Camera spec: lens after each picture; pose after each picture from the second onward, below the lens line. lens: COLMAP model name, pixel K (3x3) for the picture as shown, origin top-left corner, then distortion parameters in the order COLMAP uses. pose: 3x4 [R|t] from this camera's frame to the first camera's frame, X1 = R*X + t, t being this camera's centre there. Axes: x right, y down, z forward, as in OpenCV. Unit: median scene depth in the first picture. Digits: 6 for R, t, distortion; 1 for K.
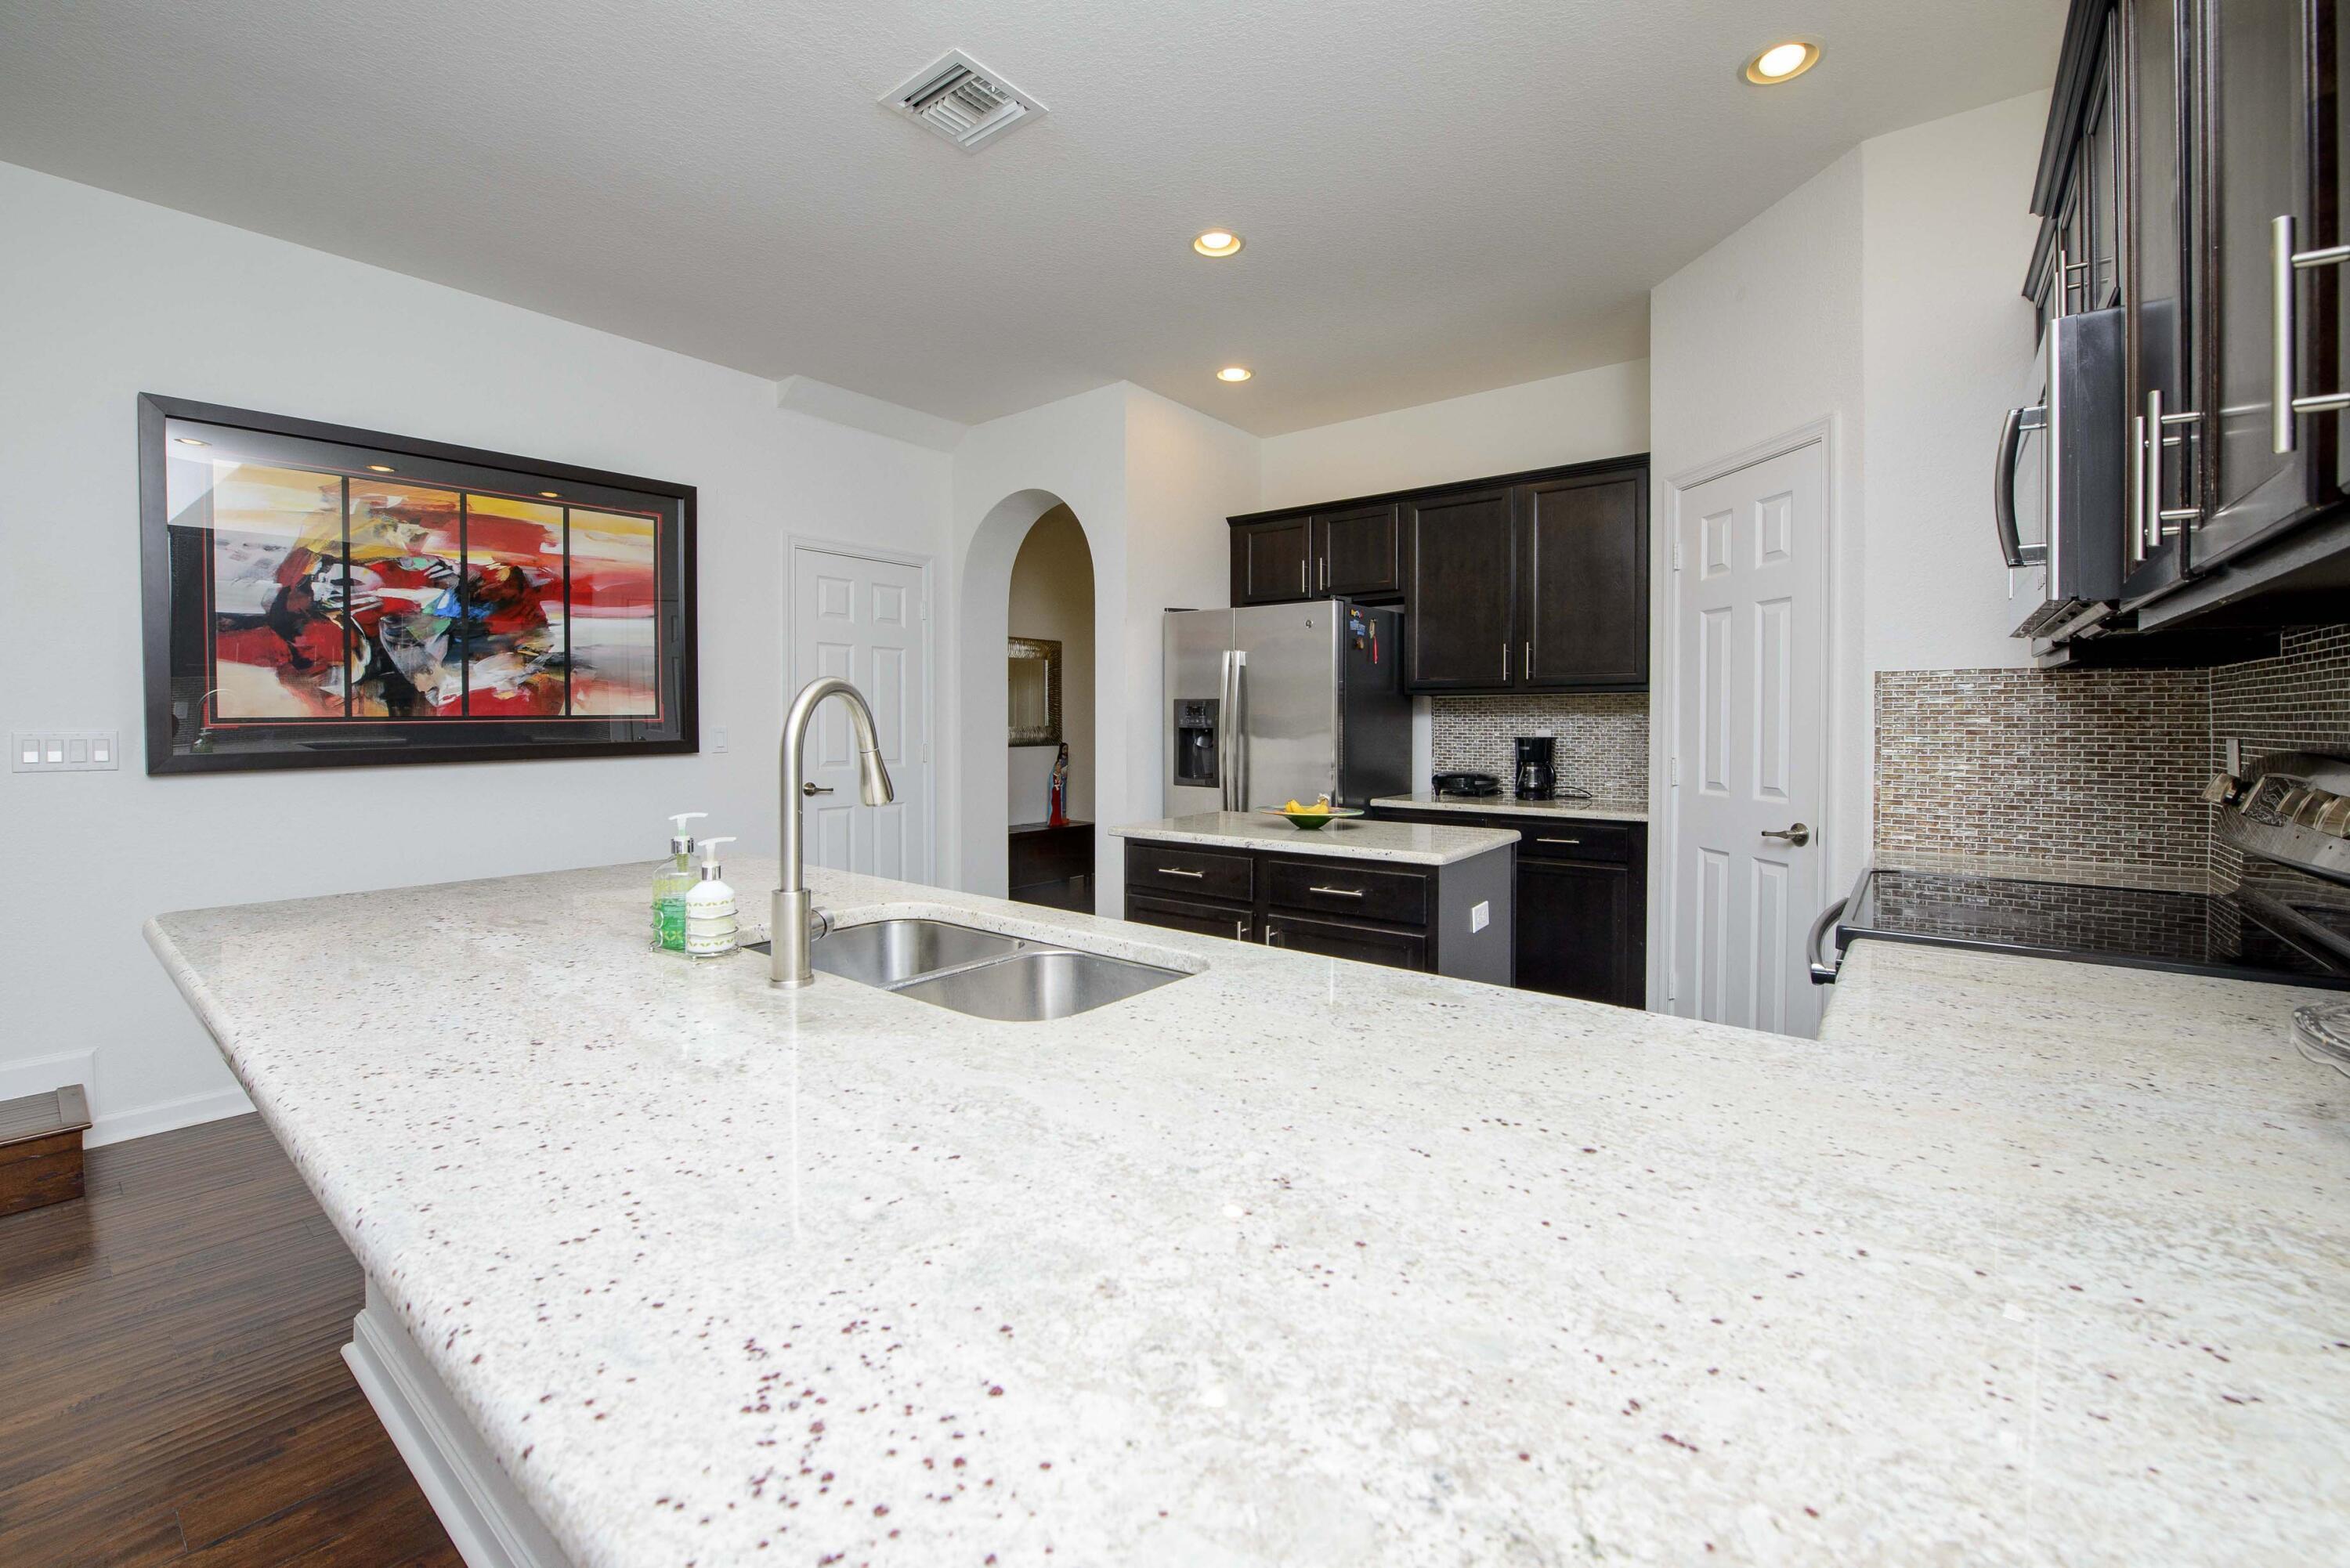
lens RADIAL K [[1018.8, 0, 1172.8], [0, 1018.8, 739.5], [0, 0, 1]] dist [-0.013630, -0.000197]
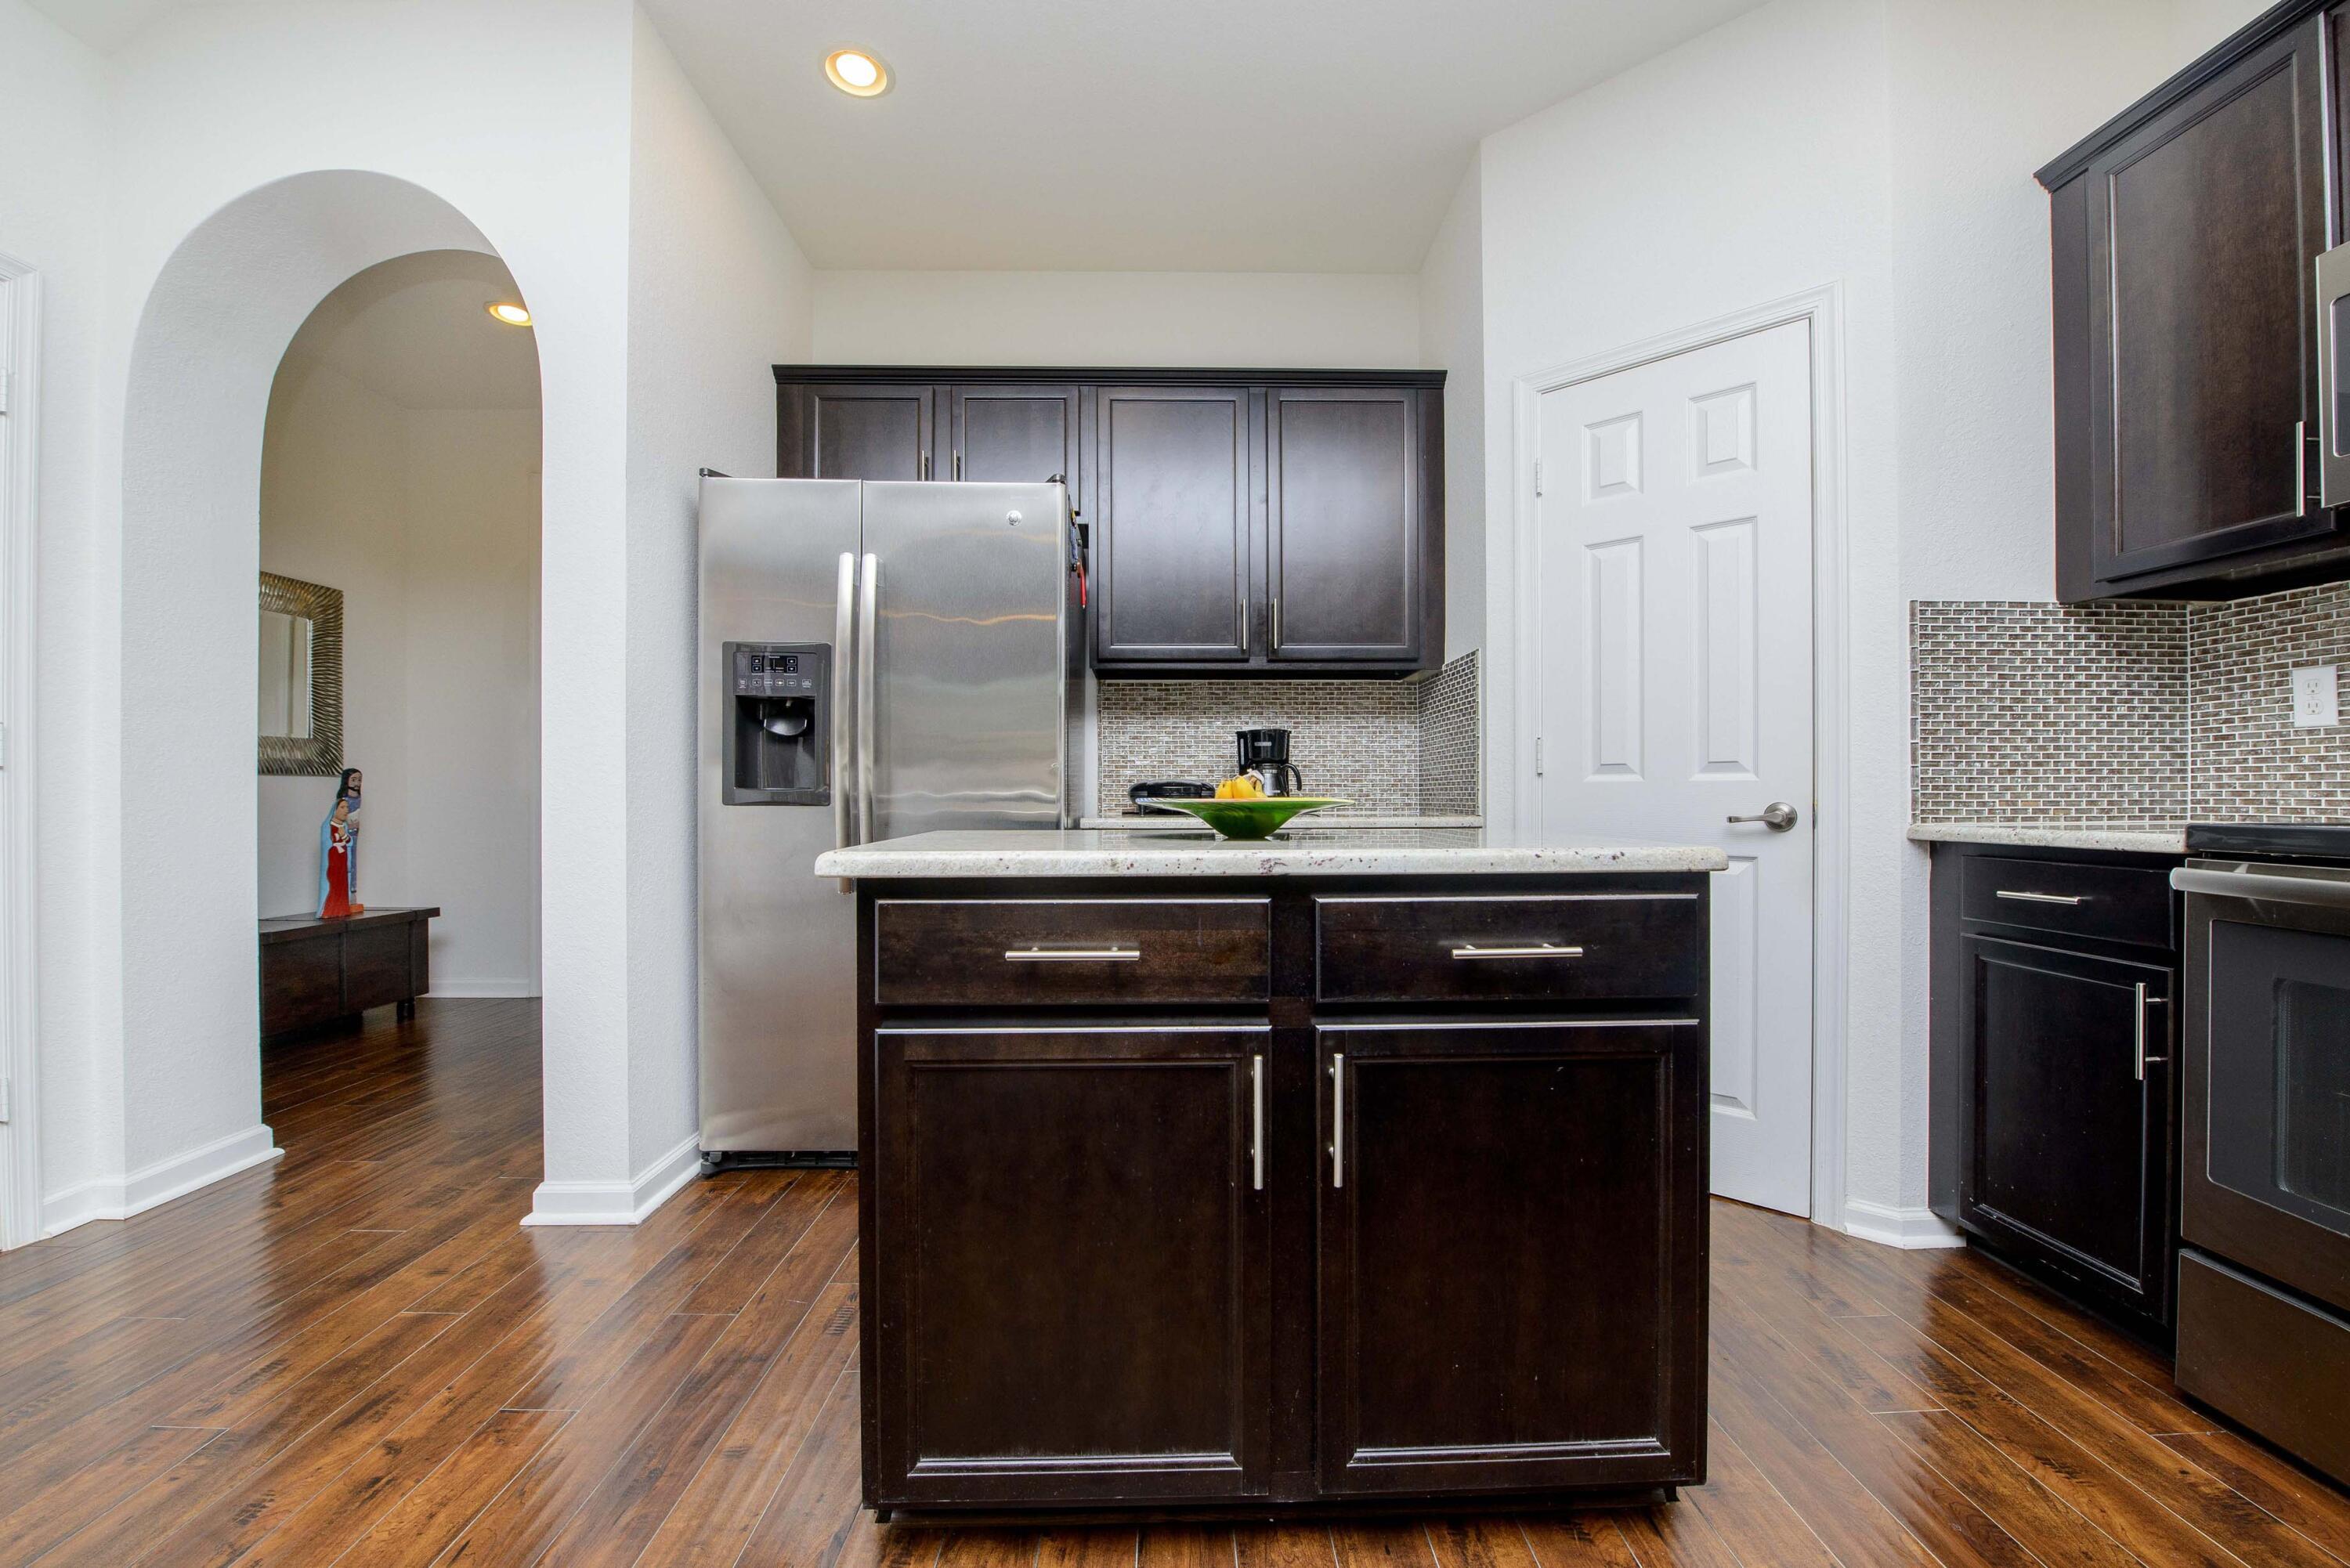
lens RADIAL K [[944.3, 0, 1205.8], [0, 944.3, 799.1], [0, 0, 1]] dist [-0.015396, -0.002292]
pose [[0.762530, -0.000834, 0.646952, -0.152889], [0.015257, 0.999744, -0.016693, 0.068518], [-0.646773, 0.022599, 0.762348, 0.591887]]
